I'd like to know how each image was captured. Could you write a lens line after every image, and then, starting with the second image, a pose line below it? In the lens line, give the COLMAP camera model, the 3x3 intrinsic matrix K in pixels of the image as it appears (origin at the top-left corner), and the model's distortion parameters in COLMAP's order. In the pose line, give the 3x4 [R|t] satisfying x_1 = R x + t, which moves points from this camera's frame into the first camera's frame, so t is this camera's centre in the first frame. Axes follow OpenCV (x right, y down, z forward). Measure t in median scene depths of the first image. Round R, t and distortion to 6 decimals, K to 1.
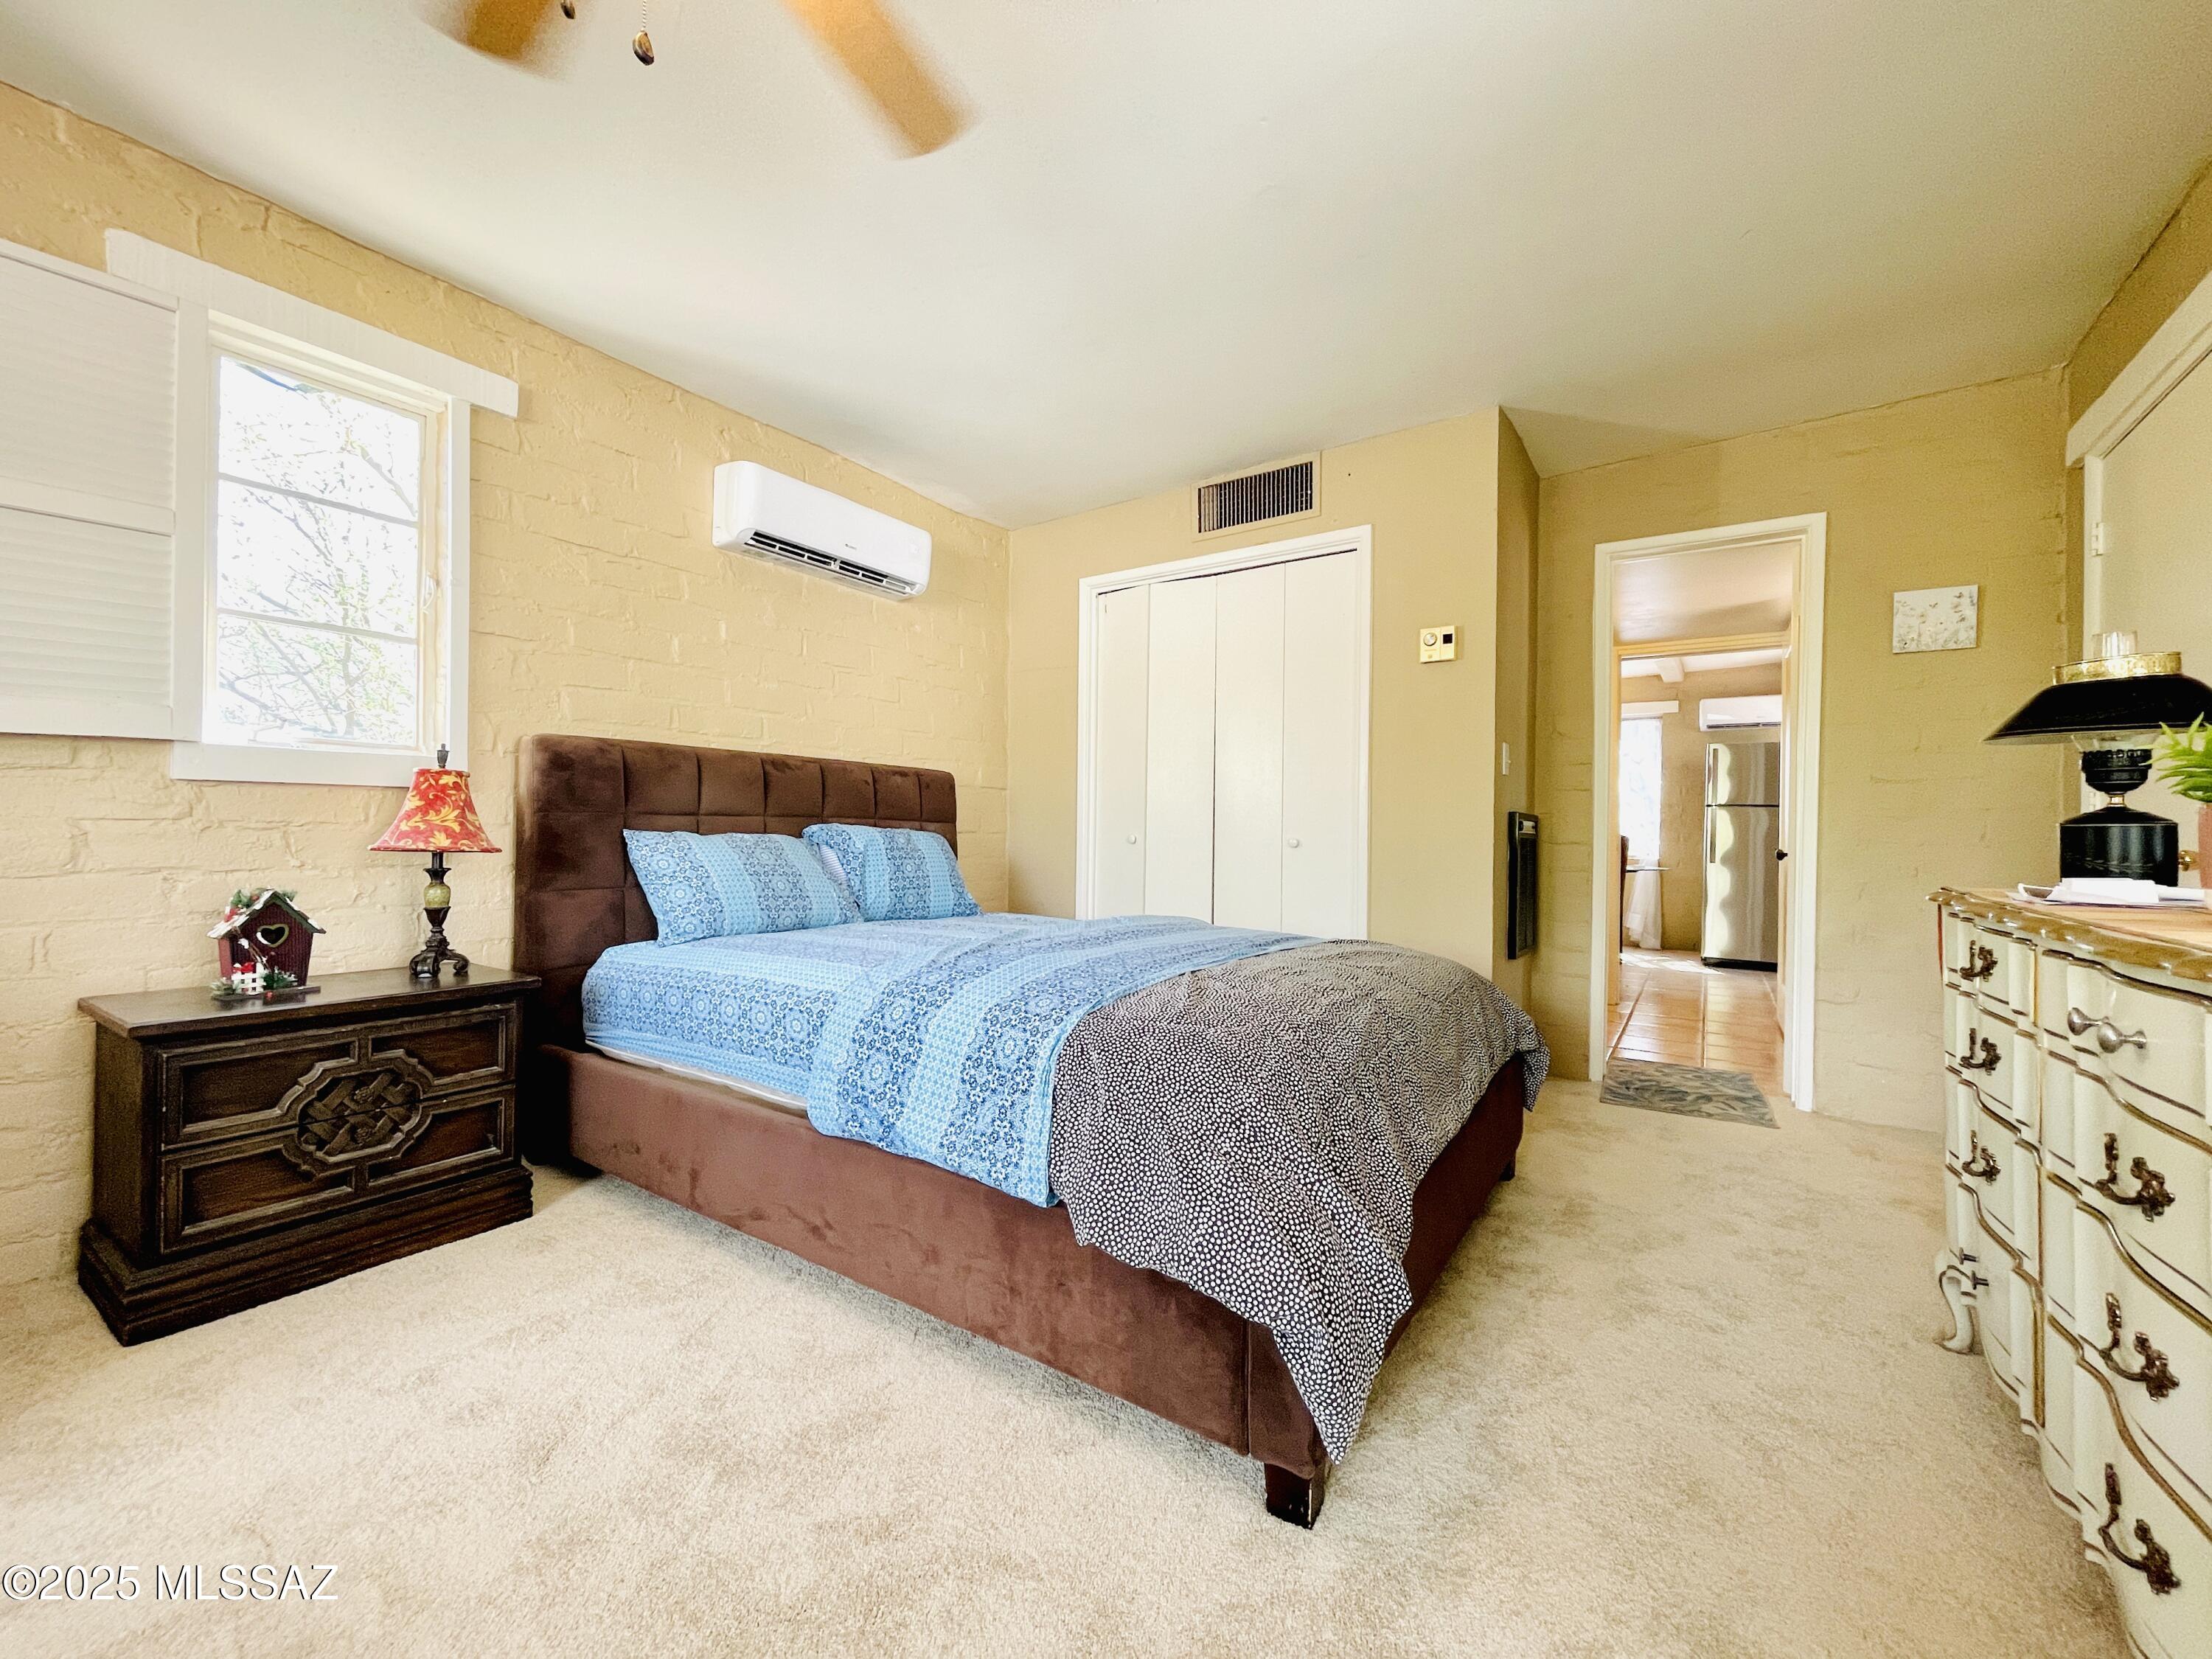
lens RADIAL K [[889.3, 0, 1106.0], [0, 889.3, 829.5], [0, 0, 1]] dist [-0.000385, 0.000126]
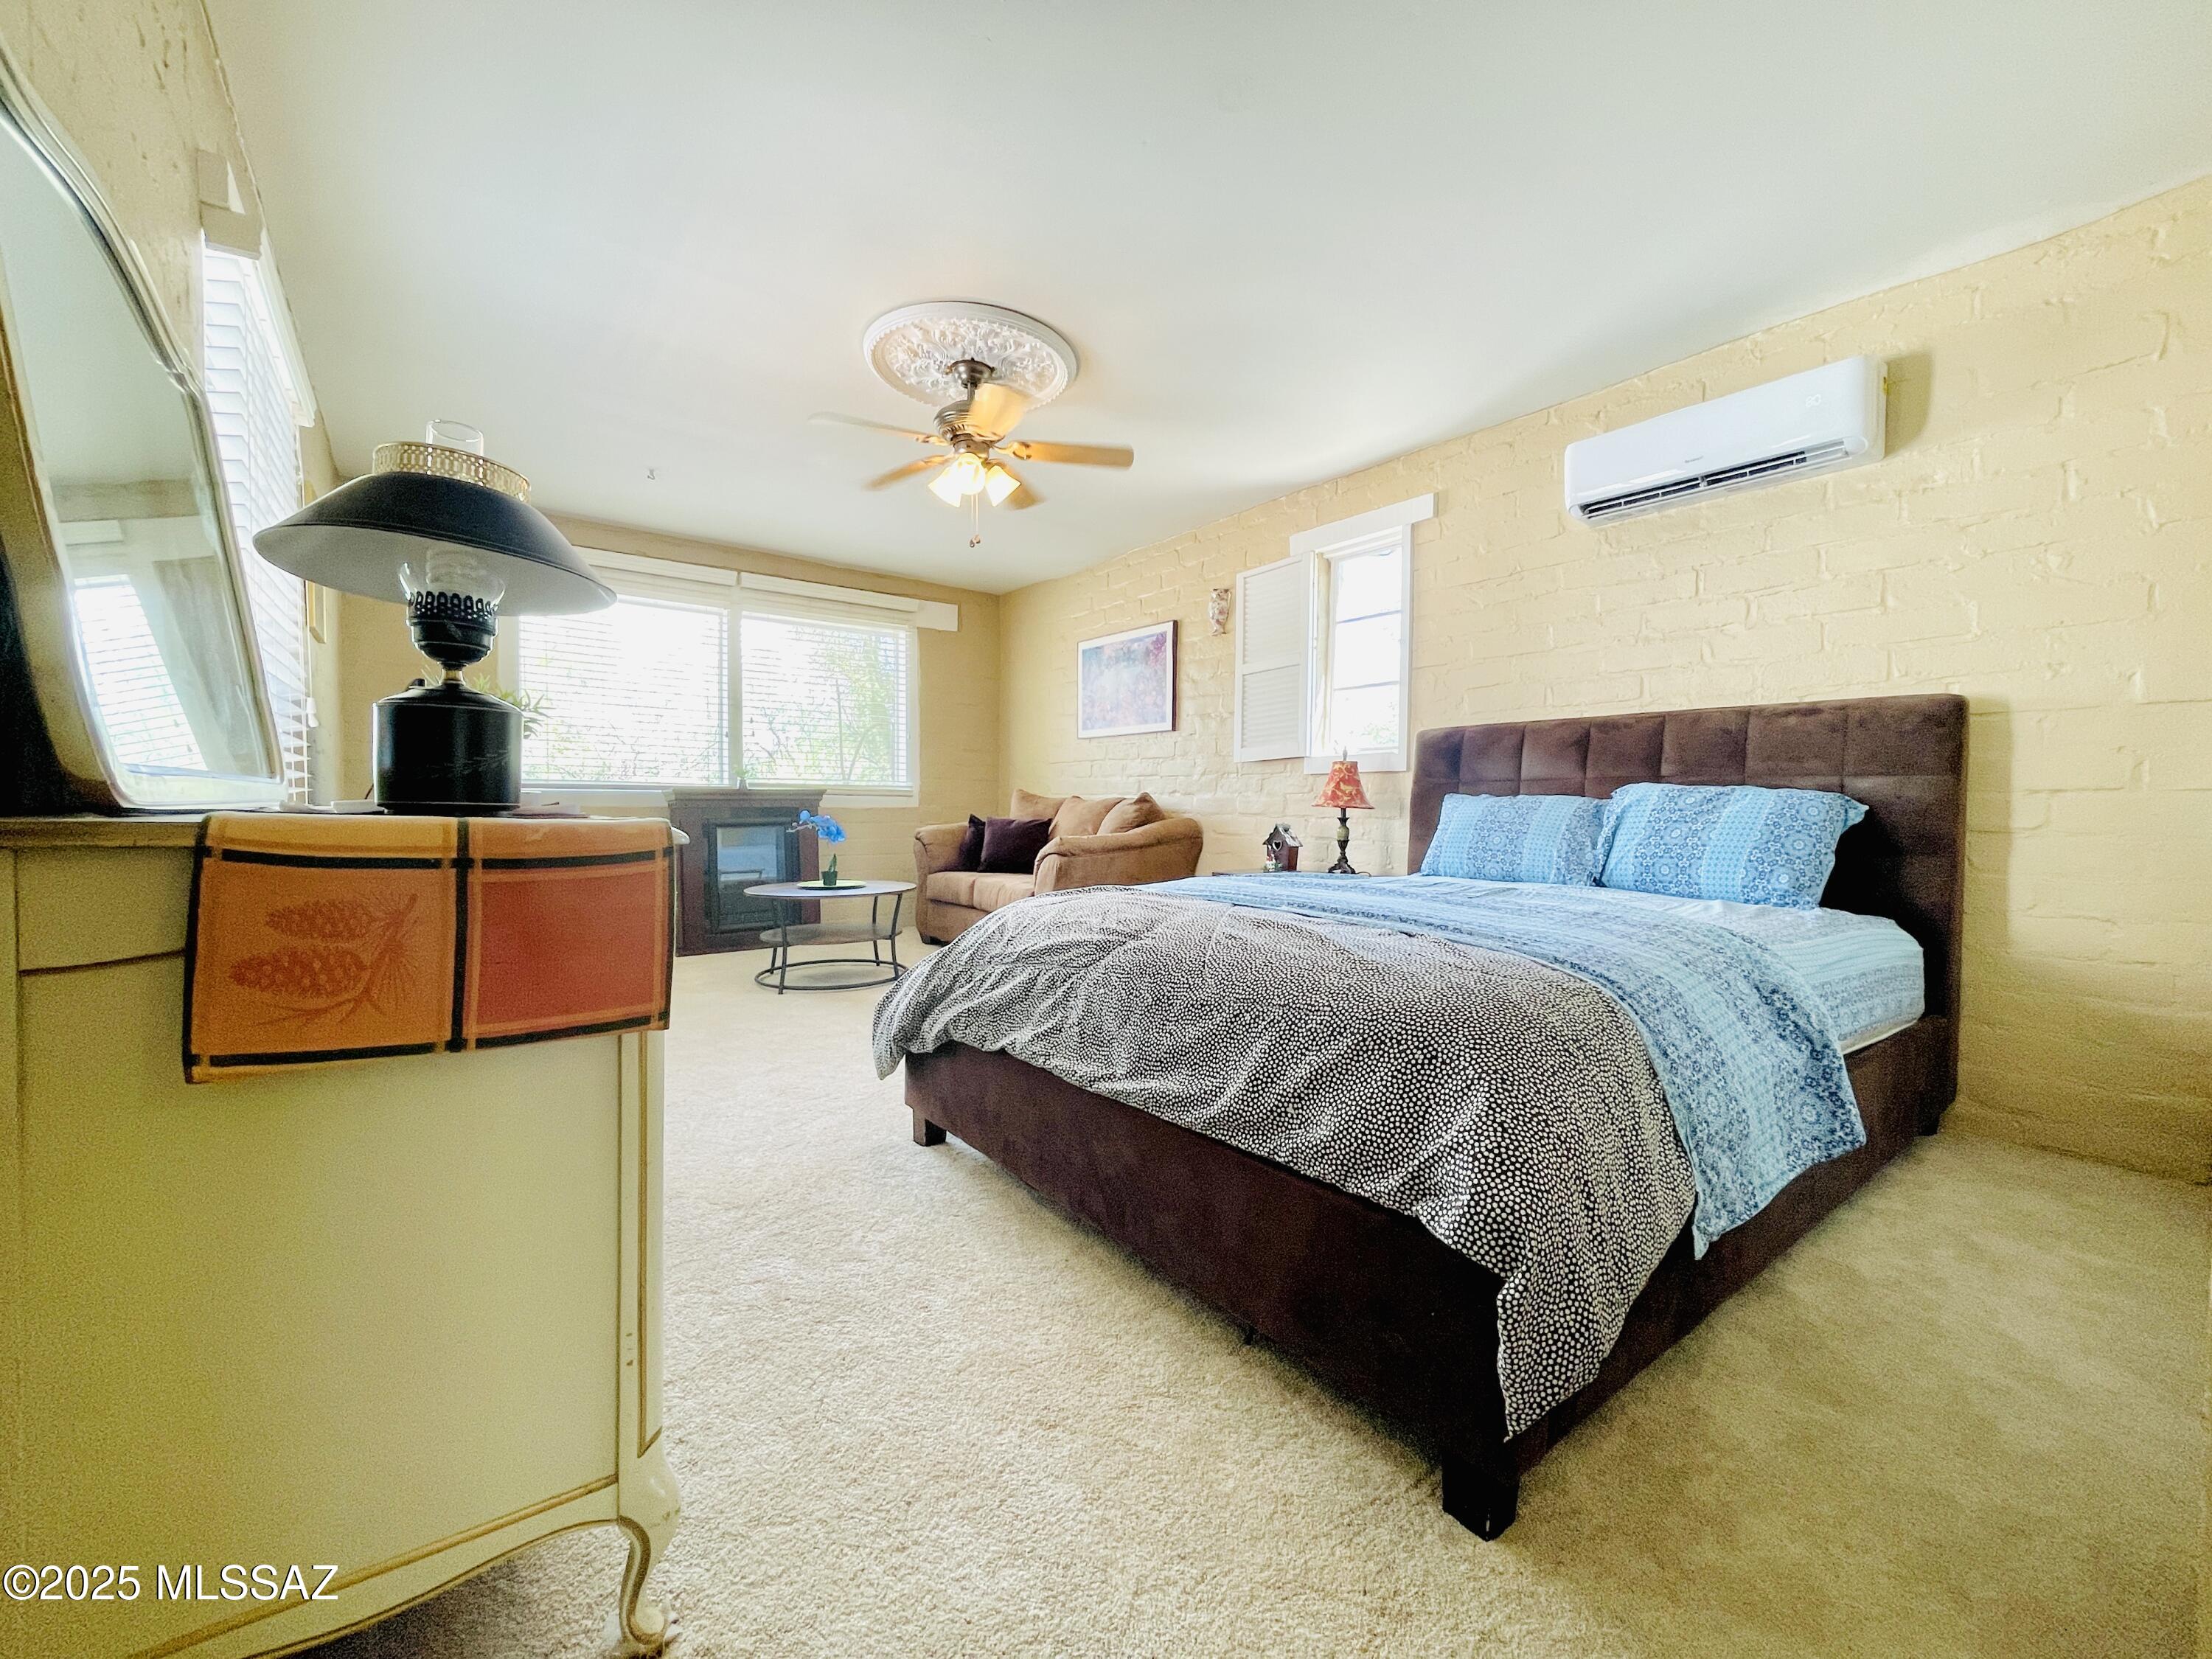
lens RADIAL K [[920.7, 0, 1106.0], [0, 920.7, 829.5], [0, 0, 1]] dist [-0.000643, -0.000475]
pose [[-0.326323, 0.010003, -0.945206, 1.200539], [-0.007603, 0.999884, 0.013207, 0.051004], [0.945228, 0.011497, -0.326209, 1.233306]]
